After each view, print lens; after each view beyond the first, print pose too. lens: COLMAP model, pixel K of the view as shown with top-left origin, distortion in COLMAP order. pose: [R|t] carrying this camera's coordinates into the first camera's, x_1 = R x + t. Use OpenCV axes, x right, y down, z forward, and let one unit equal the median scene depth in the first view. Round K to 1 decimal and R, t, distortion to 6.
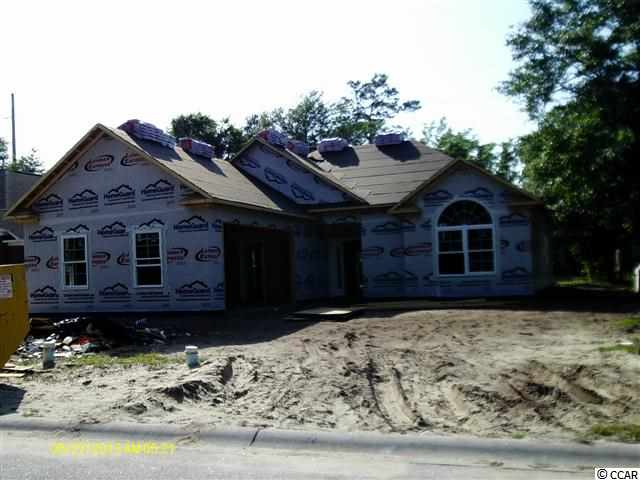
lens RADIAL K [[709.6, 0, 320.0], [0, 709.6, 240.0], [0, 0, 1]] dist [-0.023478, -0.046491]
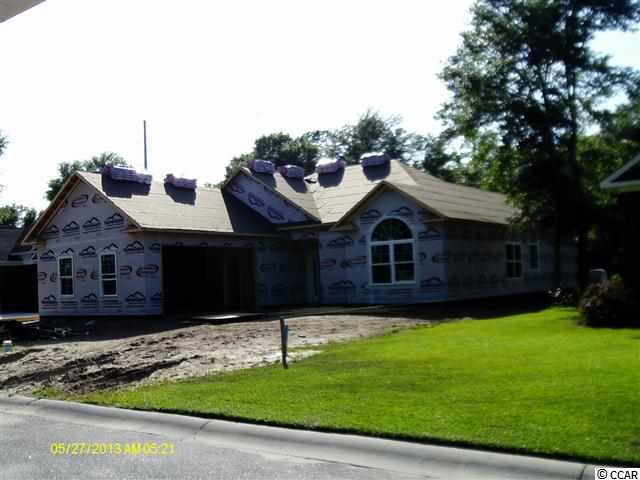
lens RADIAL K [[709.6, 0, 320.0], [0, 709.6, 240.0], [0, 0, 1]] dist [-0.023478, -0.046491]
pose [[0.969731, -0.020791, -0.243288, 0.418319], [0.020976, 0.999778, -0.001834, -0.024244], [0.243272, -0.003325, 0.969952, -0.150604]]
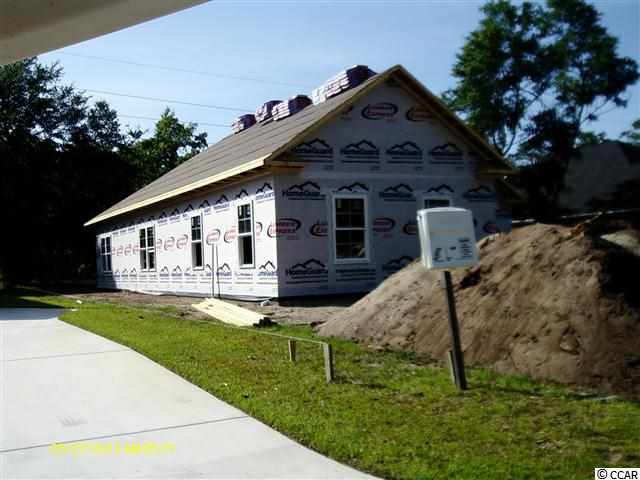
lens RADIAL K [[754.5, 0, 321.3], [0, 754.5, 272.4], [0, 0, 1]] dist [-0.016972, -0.024723]
pose [[0.637163, 0.002894, 0.770724, -1.004816], [-0.027249, 0.999452, 0.018774, 0.064154], [-0.770247, -0.032964, 0.636893, 0.466949]]
